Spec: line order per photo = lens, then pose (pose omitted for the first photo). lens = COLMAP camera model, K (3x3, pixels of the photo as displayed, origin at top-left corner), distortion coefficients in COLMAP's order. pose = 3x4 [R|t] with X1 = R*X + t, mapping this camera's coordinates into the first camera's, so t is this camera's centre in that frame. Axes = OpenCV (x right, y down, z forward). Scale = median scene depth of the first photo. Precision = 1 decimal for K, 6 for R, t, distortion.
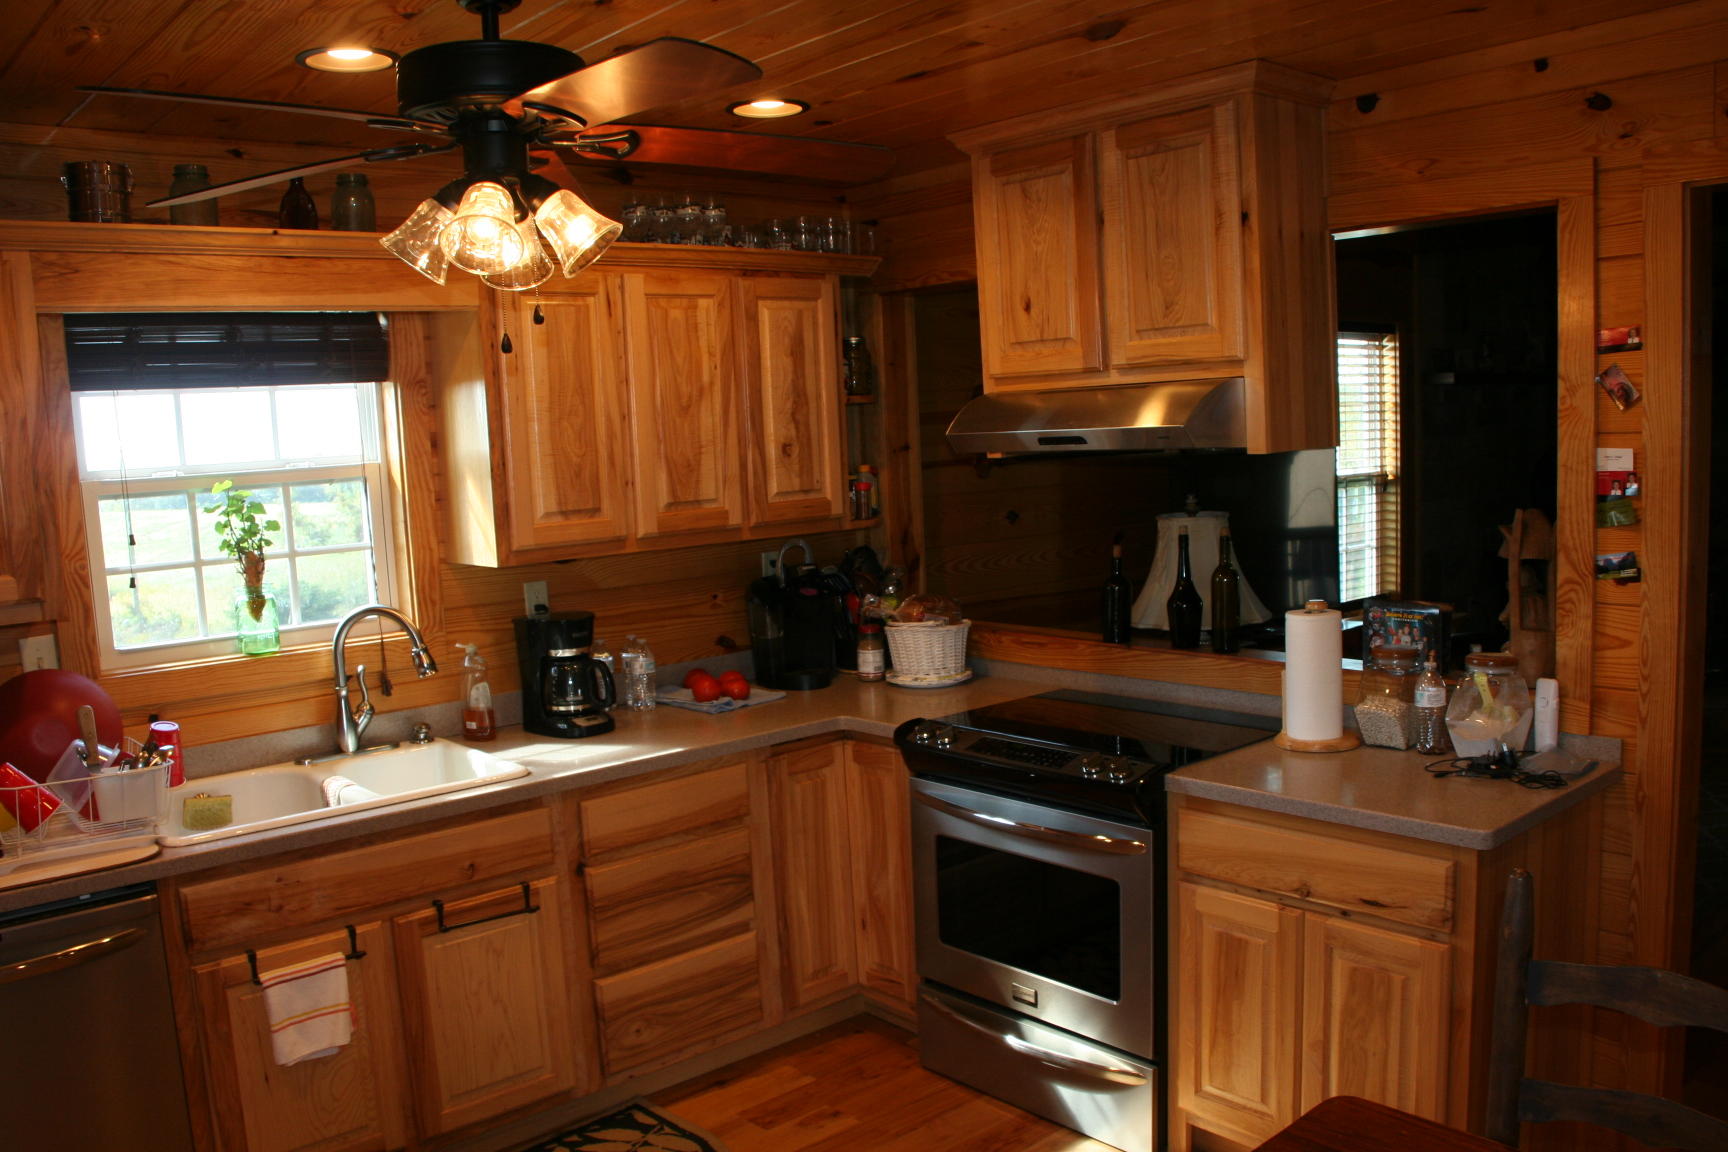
lens RADIAL K [[1441.7, 0, 884.7], [0, 1441.7, 608.2], [0, 0, 1]] dist [-0.166155, 0.098903]
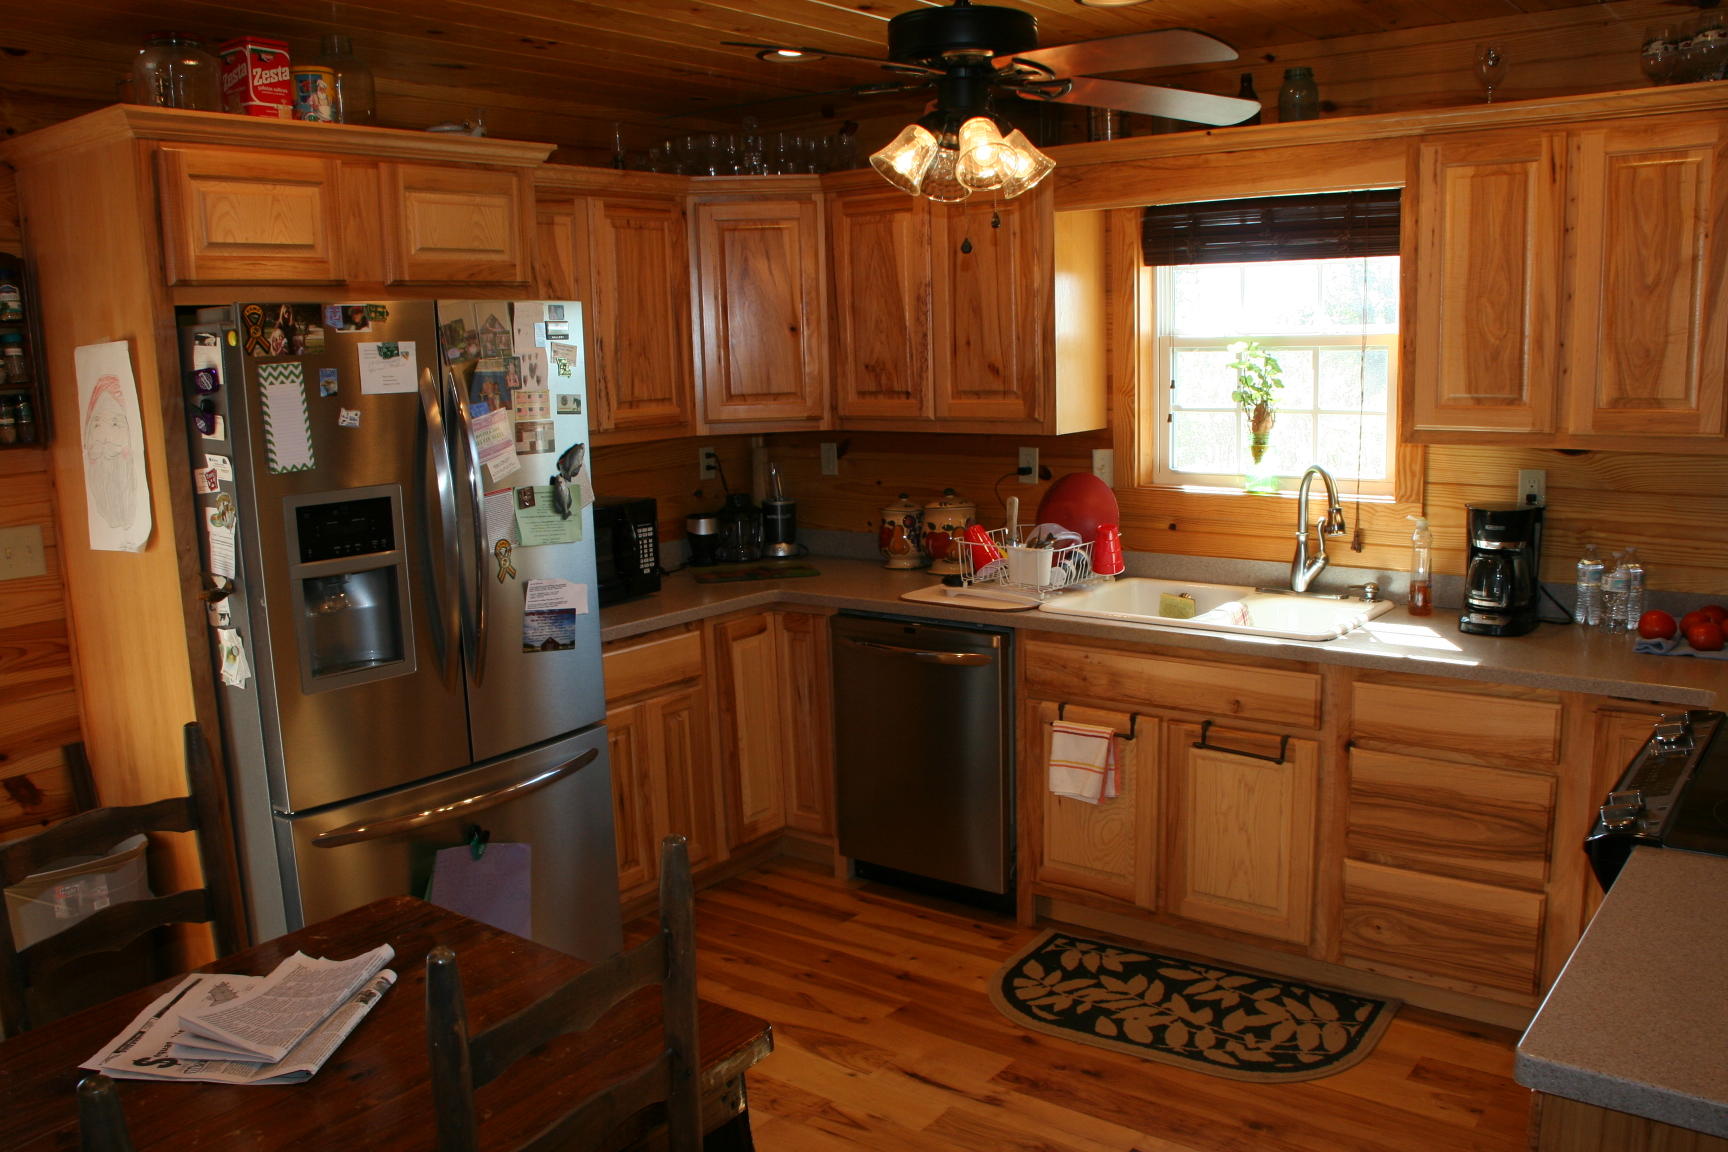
lens RADIAL K [[1441.7, 0, 884.7], [0, 1441.7, 608.2], [0, 0, 1]] dist [-0.166155, 0.098903]
pose [[0.194388, 0.216980, -0.956626, 0.631436], [-0.107038, 0.974097, 0.199193, -0.074028], [0.975067, 0.063674, 0.212578, 0.433516]]
